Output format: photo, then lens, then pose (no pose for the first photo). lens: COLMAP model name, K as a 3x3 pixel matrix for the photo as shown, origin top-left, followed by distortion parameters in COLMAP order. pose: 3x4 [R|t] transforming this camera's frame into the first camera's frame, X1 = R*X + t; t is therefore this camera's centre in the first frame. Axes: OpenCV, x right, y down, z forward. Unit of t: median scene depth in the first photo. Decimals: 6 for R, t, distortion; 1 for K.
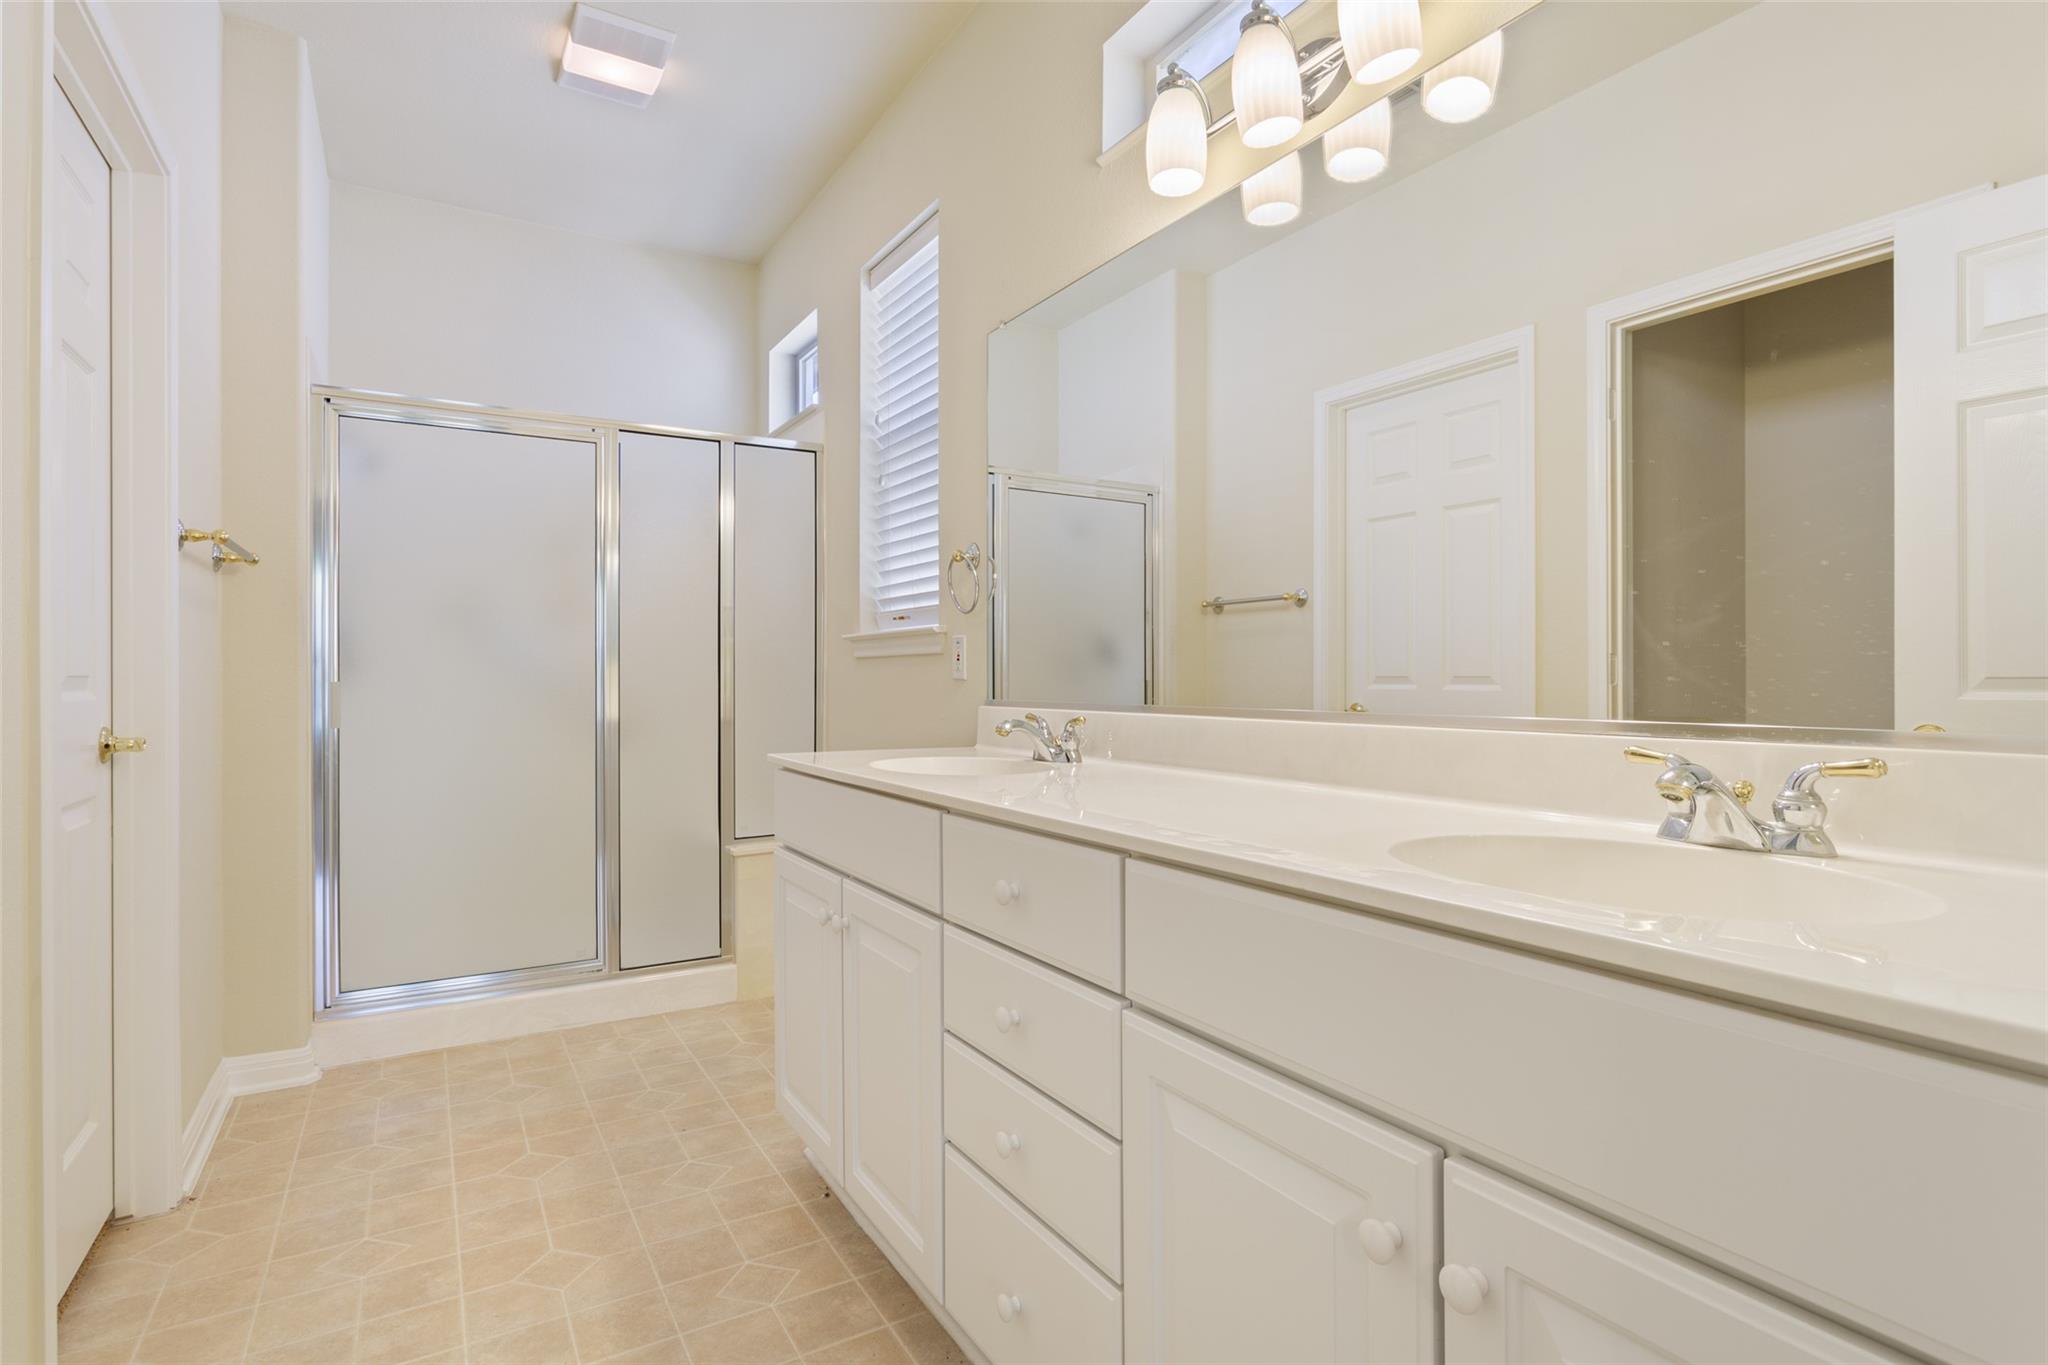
lens RADIAL K [[1024.3, 0, 990.4], [0, 1024.3, 677.7], [0, 0, 1]] dist [-0.050361, 0.000270]
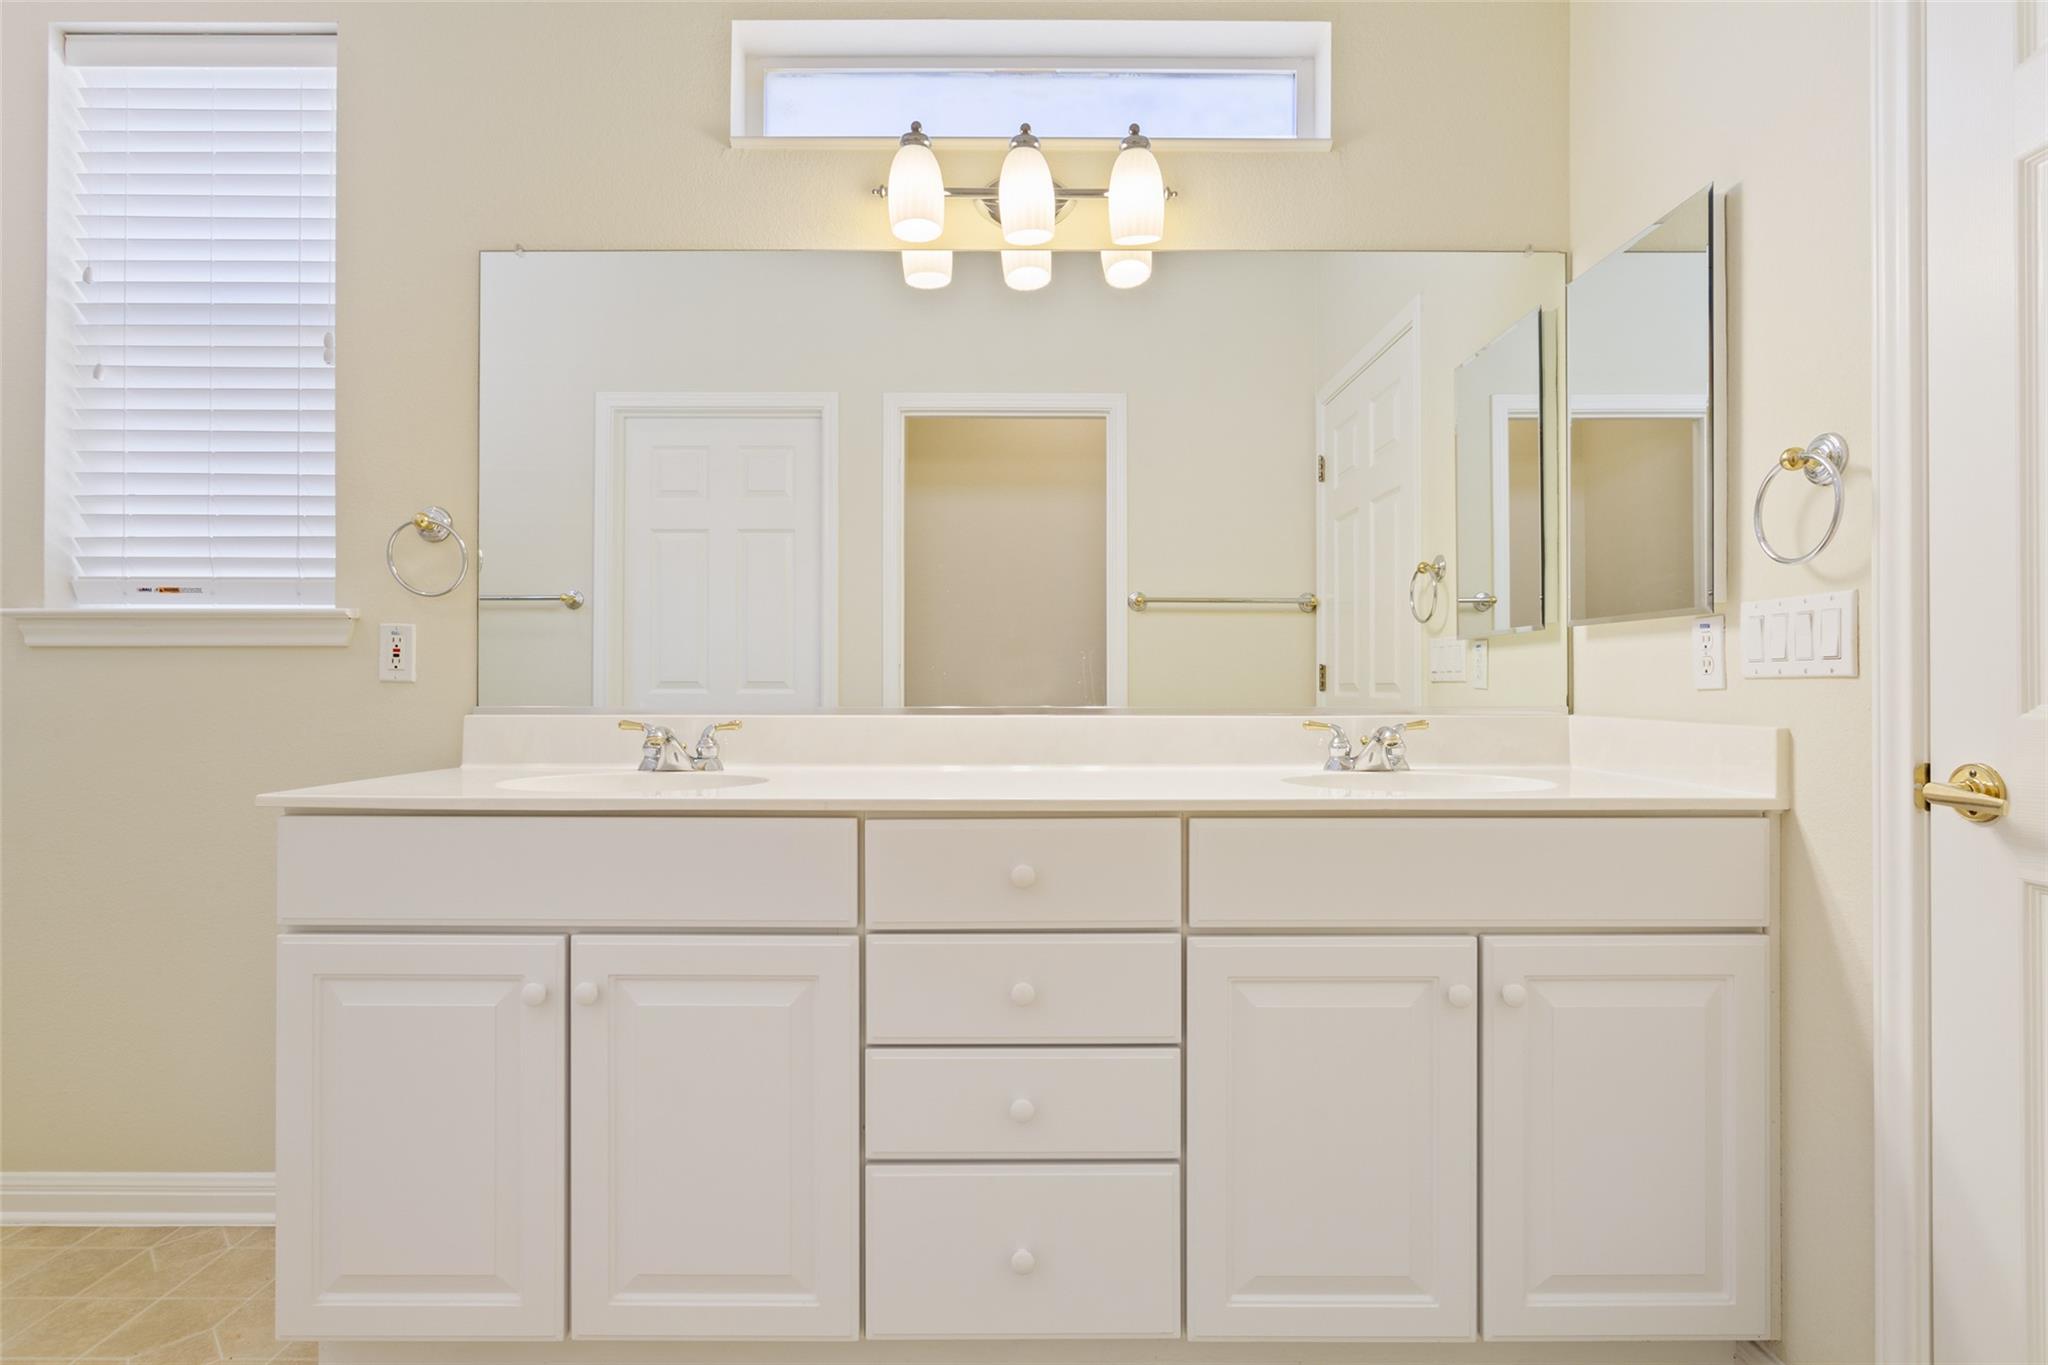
lens RADIAL K [[1005.6, 0, 1032.4], [0, 1005.6, 658.1], [0, 0, 1]] dist [-0.015687, 0.007203]
pose [[0.496931, 0.025642, 0.867411, -0.353754], [-0.002301, 0.999599, -0.028231, 0.003316], [-0.867787, 0.012033, 0.496790, 0.176115]]
